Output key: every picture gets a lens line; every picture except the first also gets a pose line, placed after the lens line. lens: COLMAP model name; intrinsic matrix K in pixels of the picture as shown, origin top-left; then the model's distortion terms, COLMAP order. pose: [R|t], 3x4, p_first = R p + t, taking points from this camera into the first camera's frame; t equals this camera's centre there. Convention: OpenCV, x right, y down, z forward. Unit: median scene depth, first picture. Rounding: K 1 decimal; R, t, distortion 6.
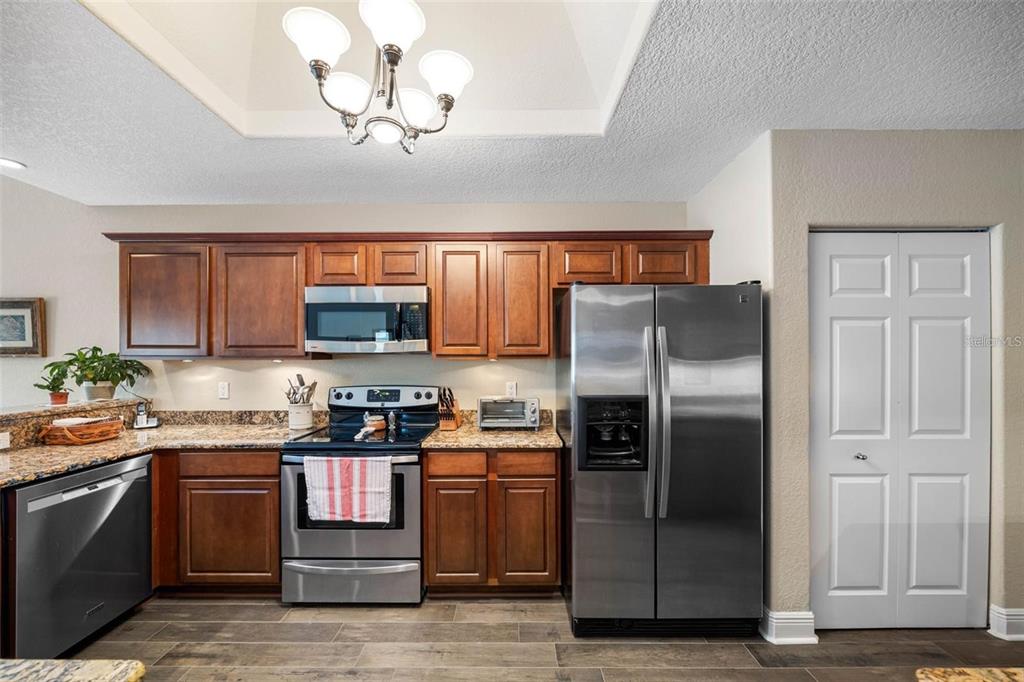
lens RADIAL K [[403.9, 0, 505.8], [0, 403.9, 349.7], [0, 0, 1]] dist [-0.003403, -0.000320]
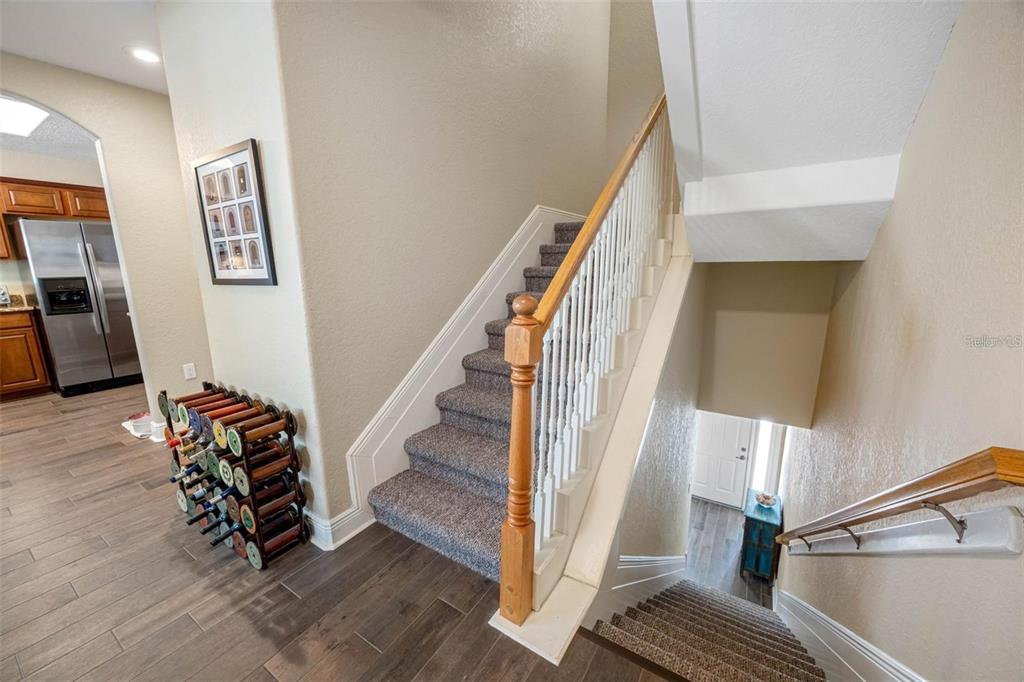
lens RADIAL K [[403.9, 0, 505.8], [0, 403.9, 349.7], [0, 0, 1]] dist [-0.003403, -0.000320]
pose [[0.544485, -0.176732, 0.819940, -0.236361], [0.006981, 0.978471, 0.206266, 0.065716], [-0.838741, -0.106585, 0.533997, -1.926031]]
